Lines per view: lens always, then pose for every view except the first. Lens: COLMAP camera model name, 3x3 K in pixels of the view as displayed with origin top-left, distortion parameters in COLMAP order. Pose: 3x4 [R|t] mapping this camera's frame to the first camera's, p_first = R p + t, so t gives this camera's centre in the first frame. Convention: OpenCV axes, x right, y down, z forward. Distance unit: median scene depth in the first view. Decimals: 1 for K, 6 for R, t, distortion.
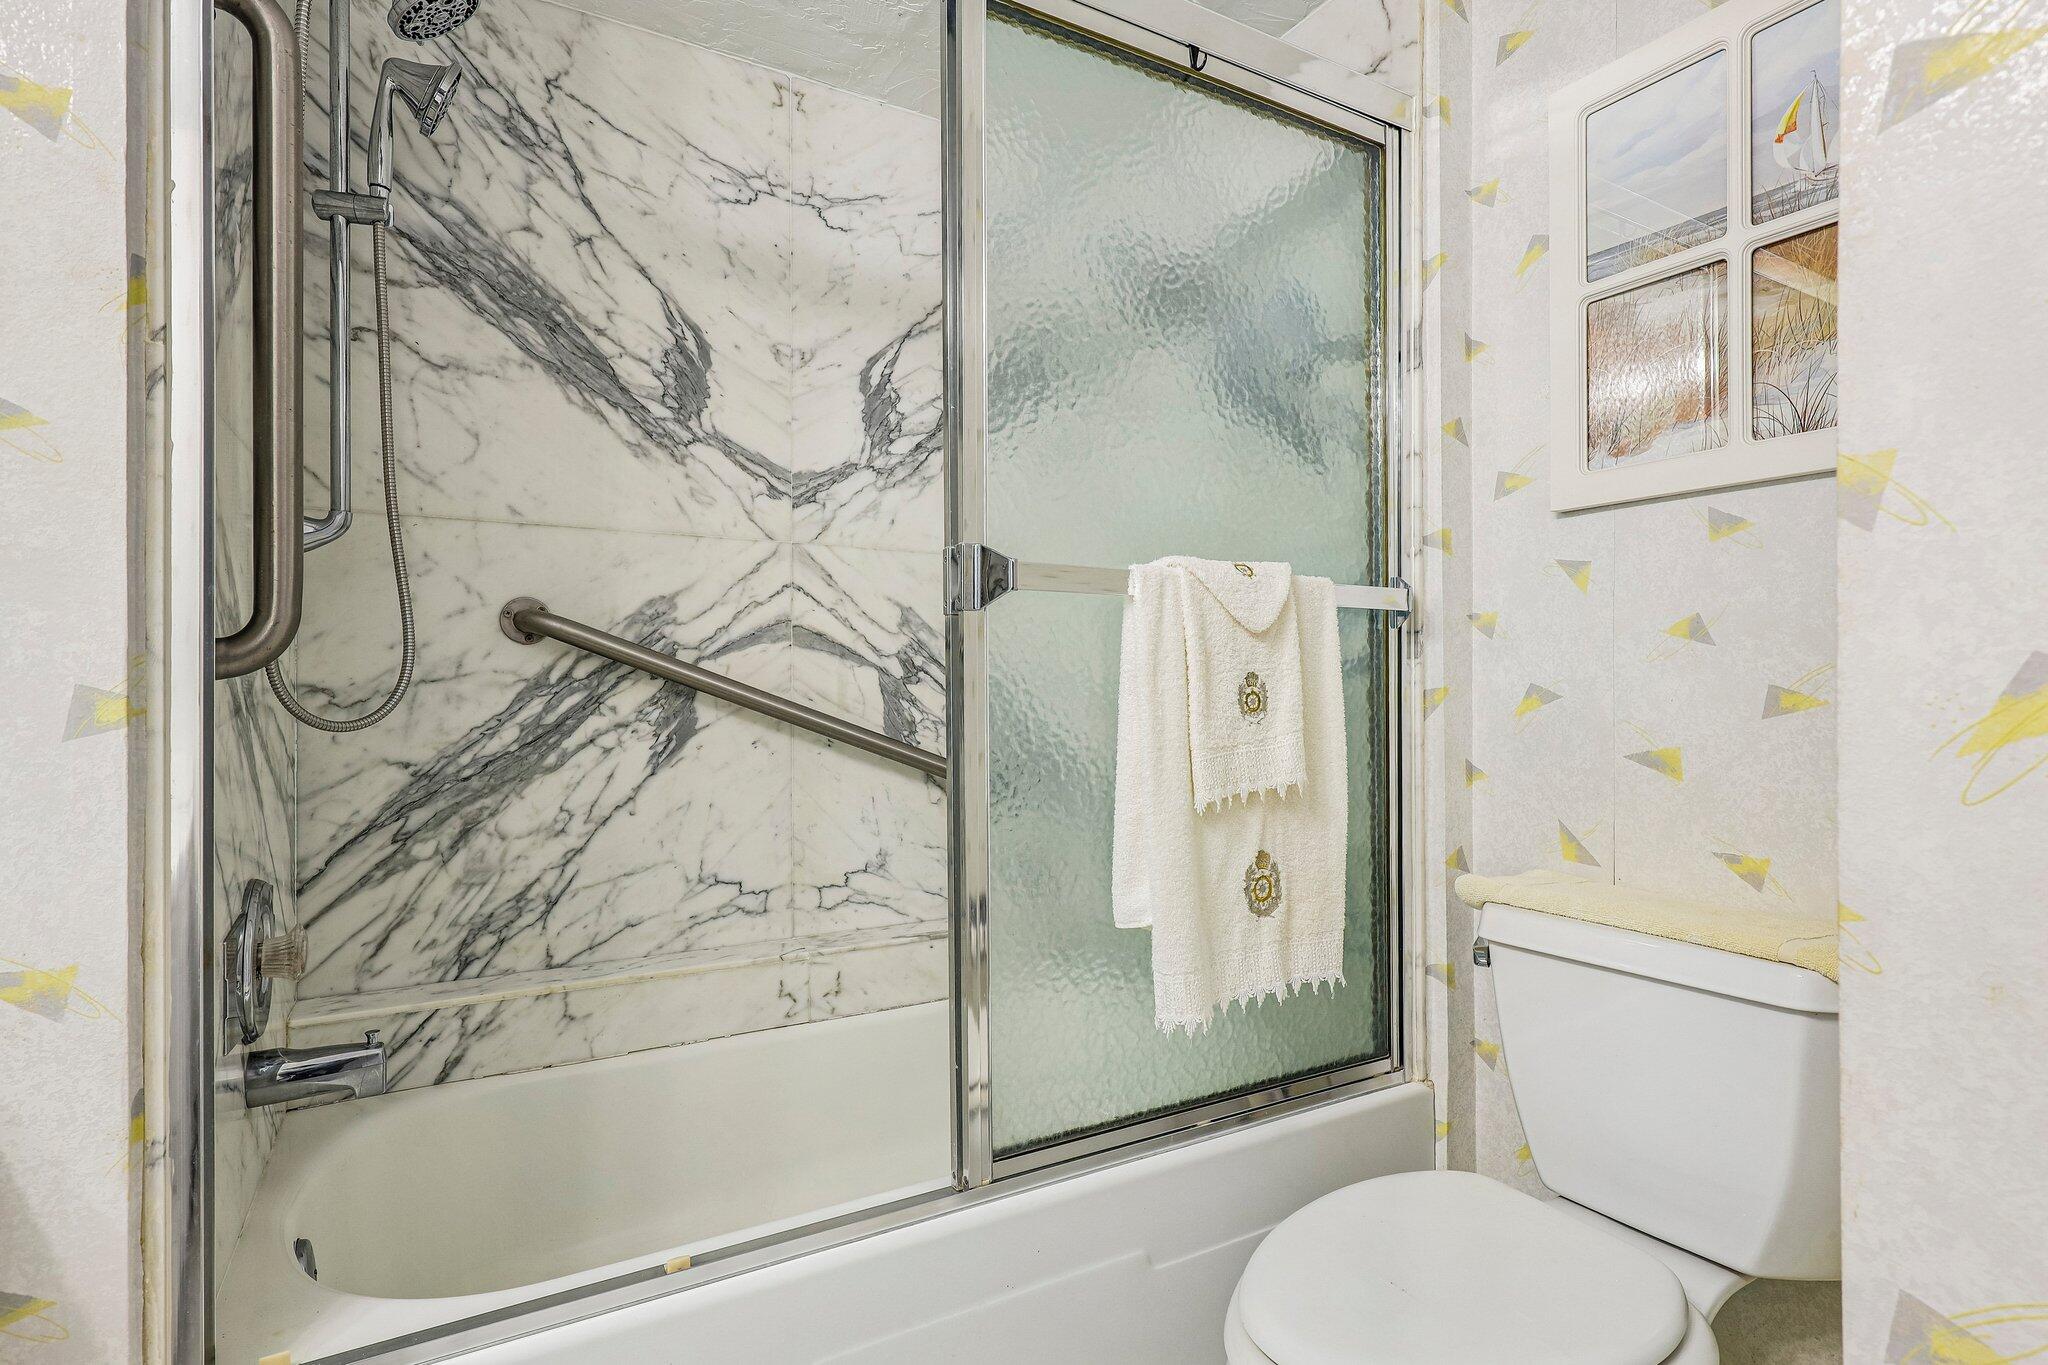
lens RADIAL K [[1018.7, 0, 1029.0], [0, 1018.7, 683.3], [0, 0, 1]] dist [0.003863, -0.004415]
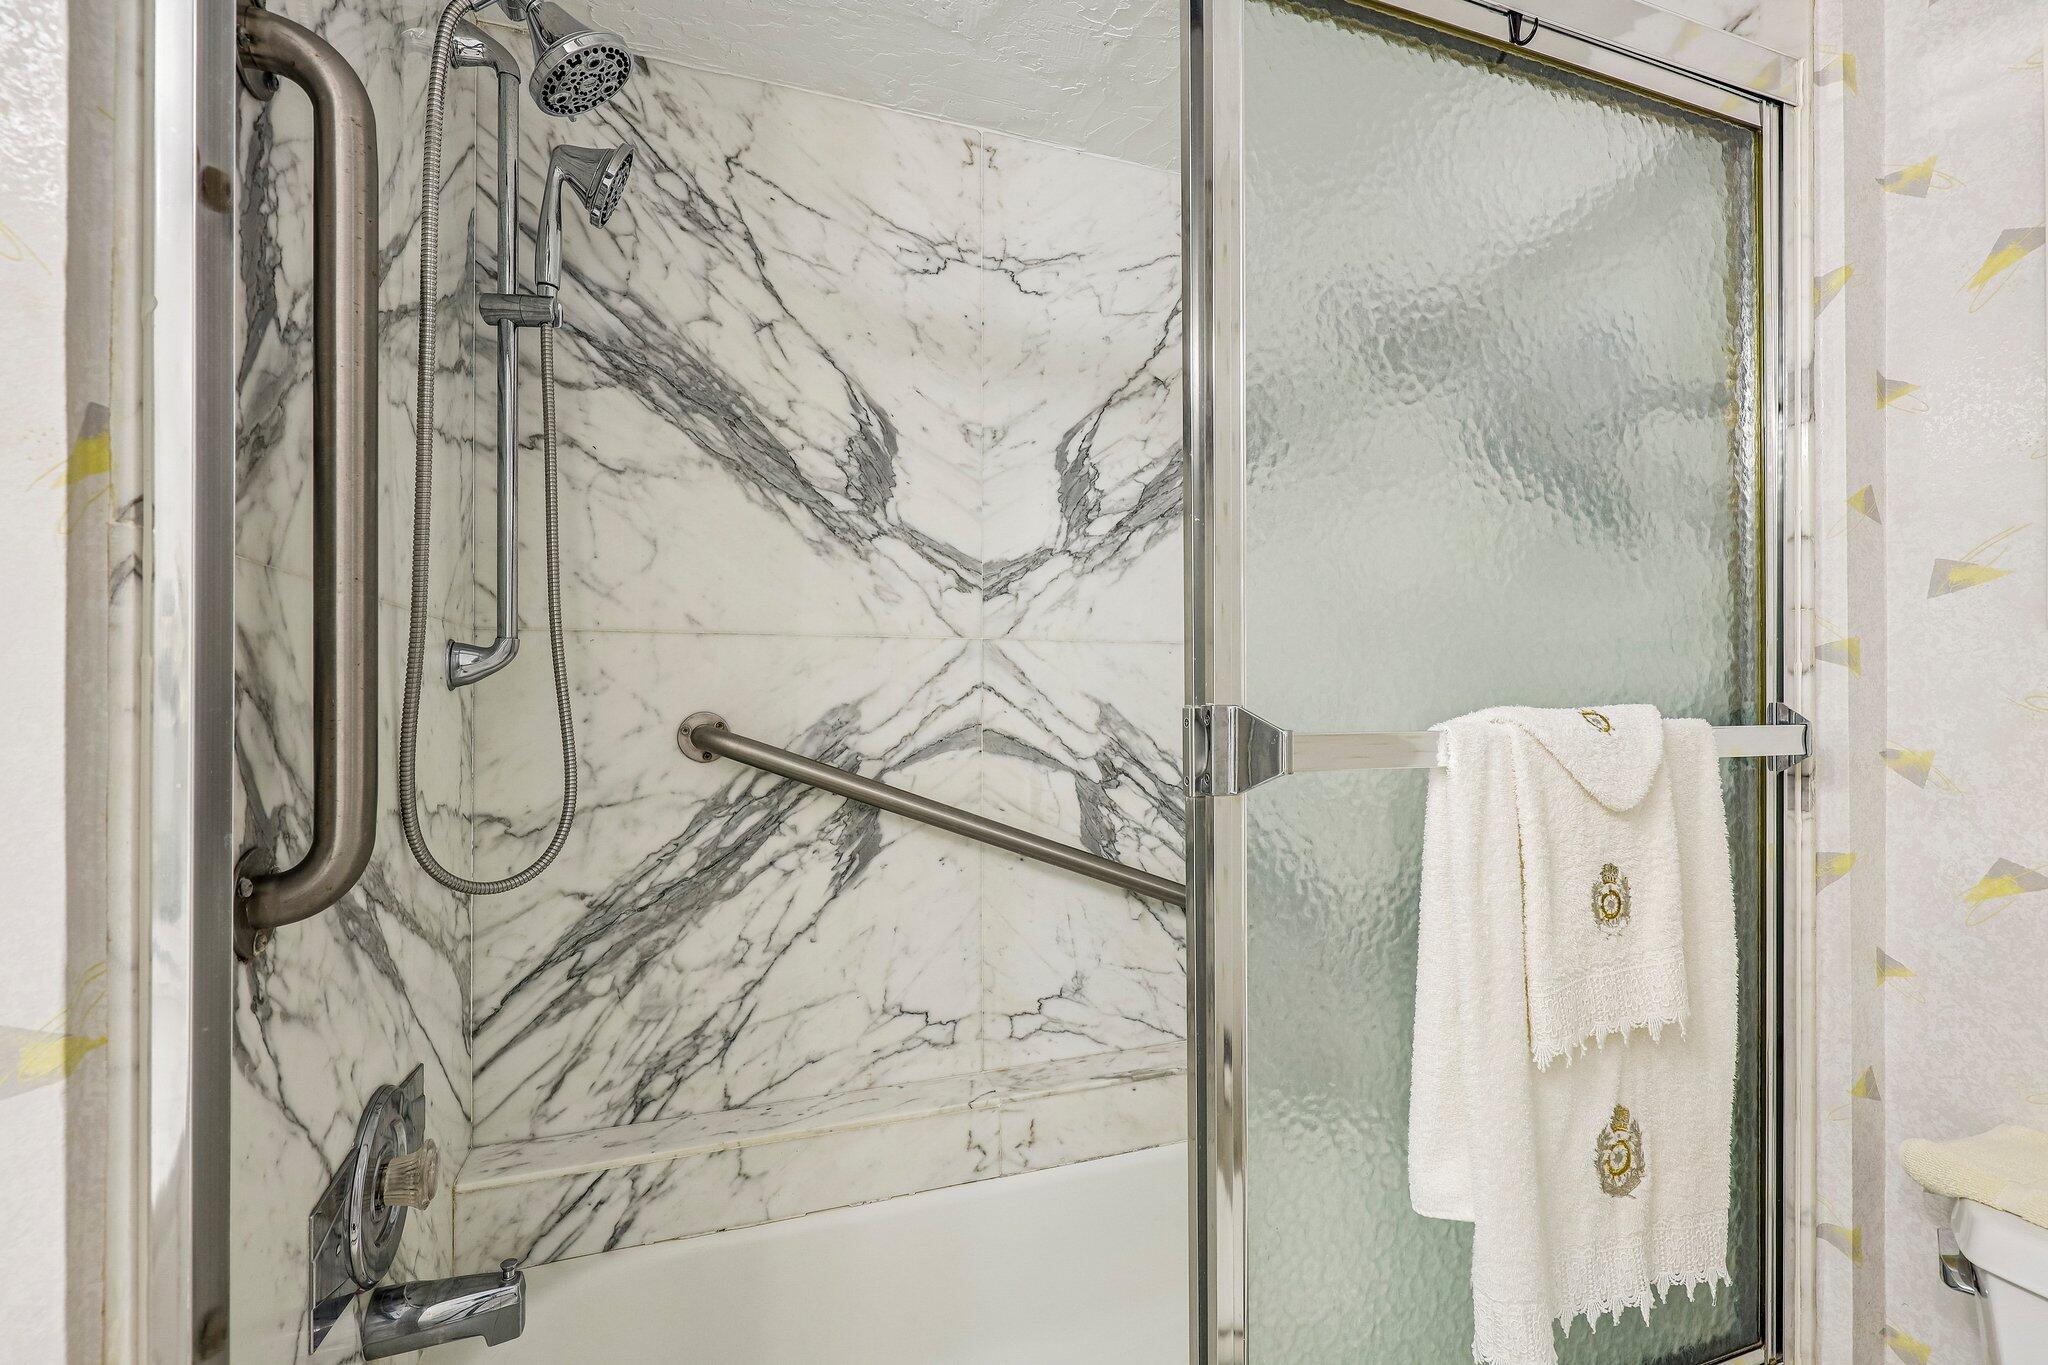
lens RADIAL K [[928.0, 0, 1026.5], [0, 928.0, 688.3], [0, 0, 1]] dist [-0.002371, -0.000235]
pose [[0.984428, -0.000088, -0.175791, -0.057257], [-0.001643, 0.999952, -0.009702, -0.103231], [0.175783, 0.009840, 0.984380, 0.228232]]
